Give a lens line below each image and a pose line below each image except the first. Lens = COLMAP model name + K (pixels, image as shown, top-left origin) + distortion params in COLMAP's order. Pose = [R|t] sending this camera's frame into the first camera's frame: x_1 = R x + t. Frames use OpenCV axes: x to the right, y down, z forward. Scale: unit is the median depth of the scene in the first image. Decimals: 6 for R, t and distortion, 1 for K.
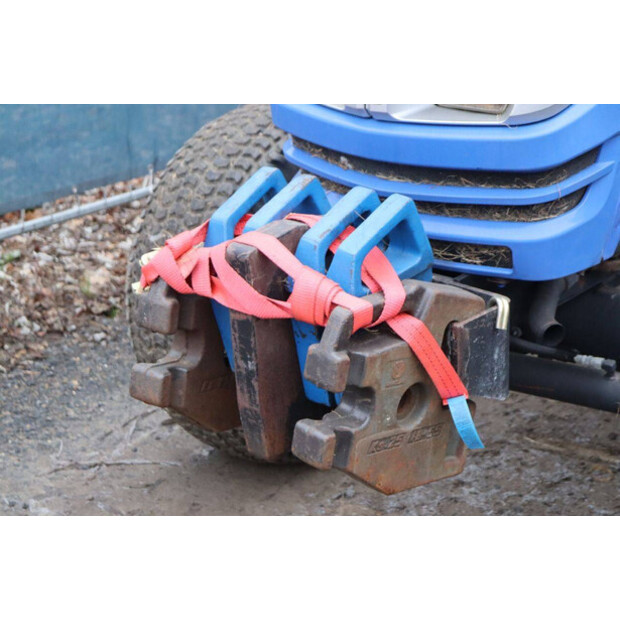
lens RADIAL K [[1471.0, 0, 299.1], [0, 1471.0, 311.8], [0, 0, 1]] dist [0.414067, 0.000000]
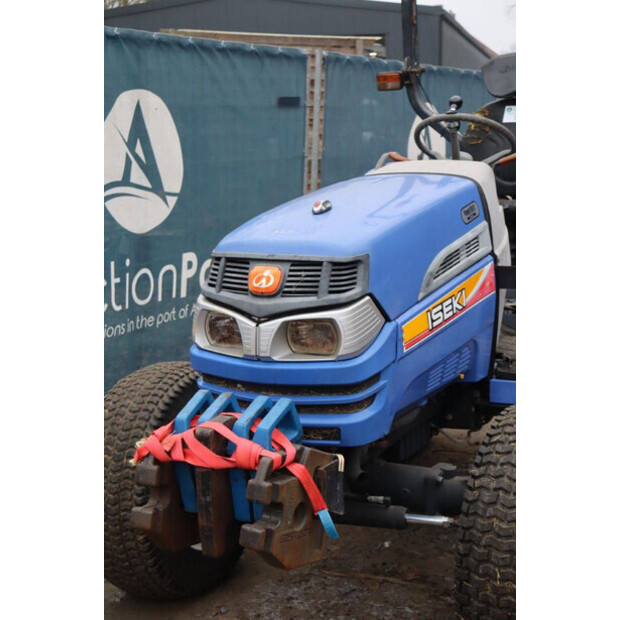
lens RADIAL K [[1206.9, 0, 306.1], [0, 1206.9, 310.4], [0, 0, 1]] dist [0.294272, 0.000000]
pose [[0.971449, -0.023659, 0.236066, -0.246541], [0.073685, 0.975896, -0.205420, 0.118914], [-0.225516, 0.216949, 0.949776, -0.434703]]
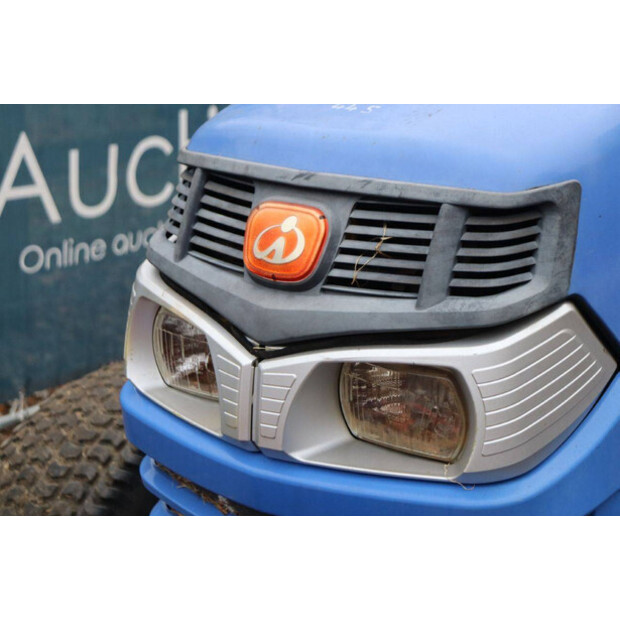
lens RADIAL K [[1471.0, 0, 306.1], [0, 1471.0, 308.4], [0, 0, 1]] dist [0.414067, 0.000000]
pose [[0.998494, 0.019871, 0.051134, 0.034040], [-0.014696, 0.994913, -0.099656, -0.131466], [-0.052854, 0.098754, 0.993707, 0.322245]]
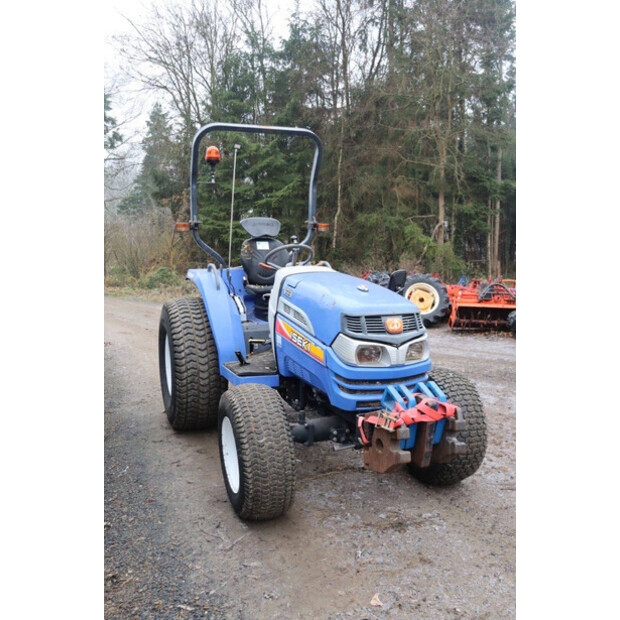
lens RADIAL K [[562.9, 0, 312.7], [0, 562.9, 310.8], [0, 0, 1]] dist [-0.080062, 0.000000]
pose [[0.441884, -0.071685, 0.894203, -1.242382], [0.309634, 0.947730, -0.077034, -0.218591], [-0.841941, 0.310916, 0.440983, 0.546859]]
